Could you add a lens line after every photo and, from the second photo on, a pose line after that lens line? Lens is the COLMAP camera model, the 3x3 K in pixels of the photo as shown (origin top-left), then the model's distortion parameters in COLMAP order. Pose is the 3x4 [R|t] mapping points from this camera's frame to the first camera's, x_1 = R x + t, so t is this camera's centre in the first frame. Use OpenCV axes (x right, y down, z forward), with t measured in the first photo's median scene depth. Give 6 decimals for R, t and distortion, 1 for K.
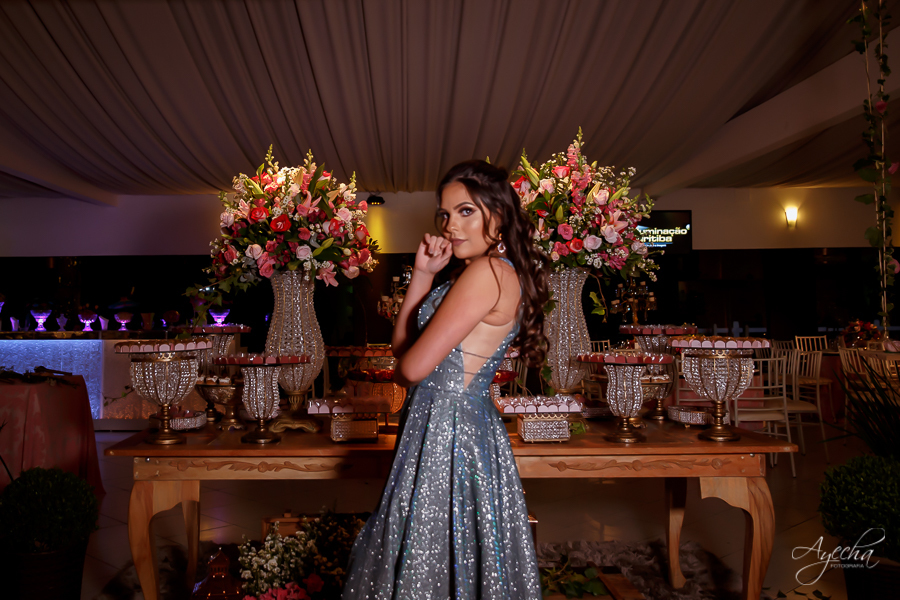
lens RADIAL K [[872.9, 0, 377.2], [0, 872.9, 230.6], [0, 0, 1]] dist [-0.084960, 0.102411]
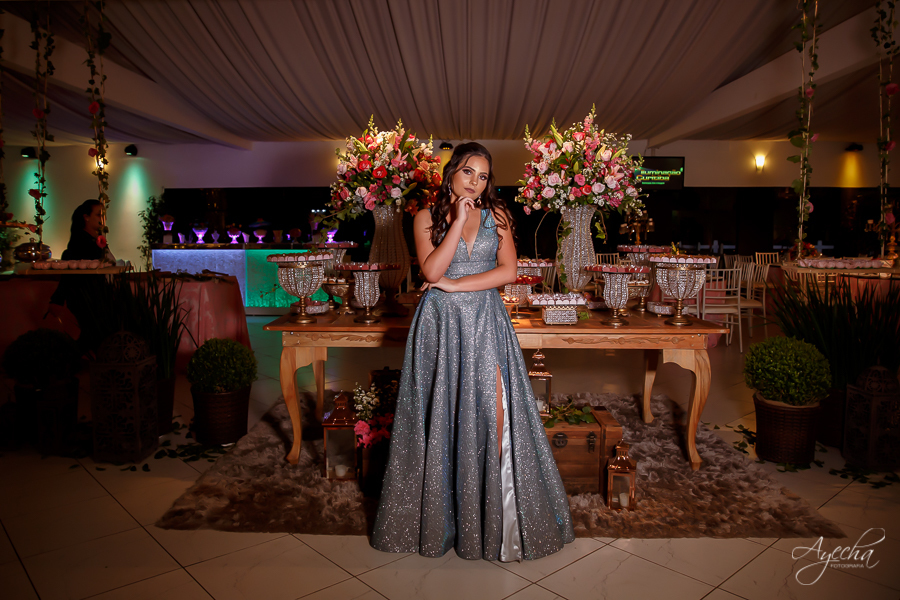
lens RADIAL K [[671.1, 0, 432.3], [0, 671.1, 269.1], [0, 0, 1]] dist [-0.118999, 0.092406]
pose [[0.999731, 0.009819, -0.021017, -0.000446], [-0.006474, 0.988098, 0.153688, -0.020002], [0.022276, -0.153511, 0.987896, -0.101278]]
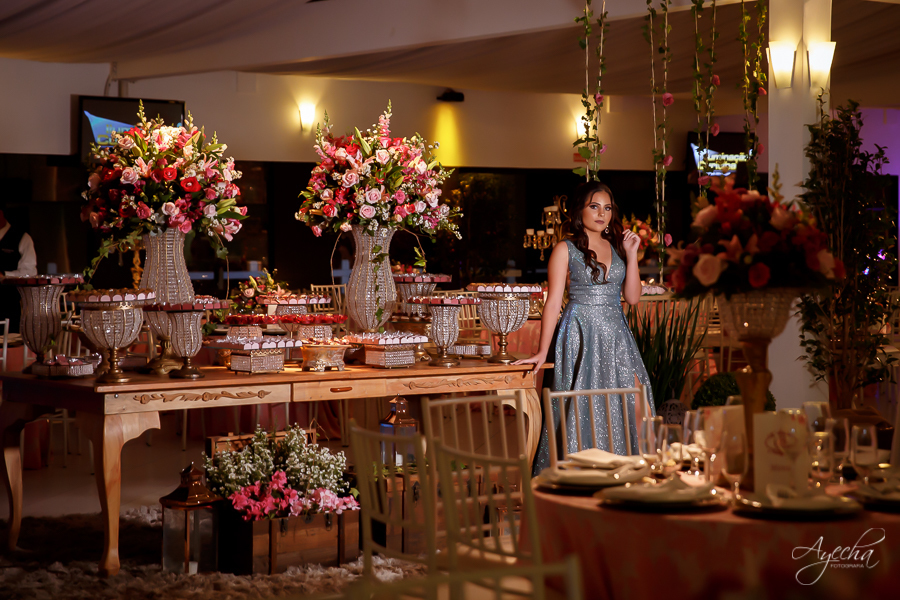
lens RADIAL K [[1915.3, 0, 483.2], [0, 1915.3, 258.7], [0, 0, 1]] dist [0.222779, 0.007805]
pose [[0.780171, 0.000644, 0.625566, -1.318672], [-0.067012, 0.994331, 0.082551, -0.137036], [-0.621967, -0.106324, 0.775792, -1.106927]]
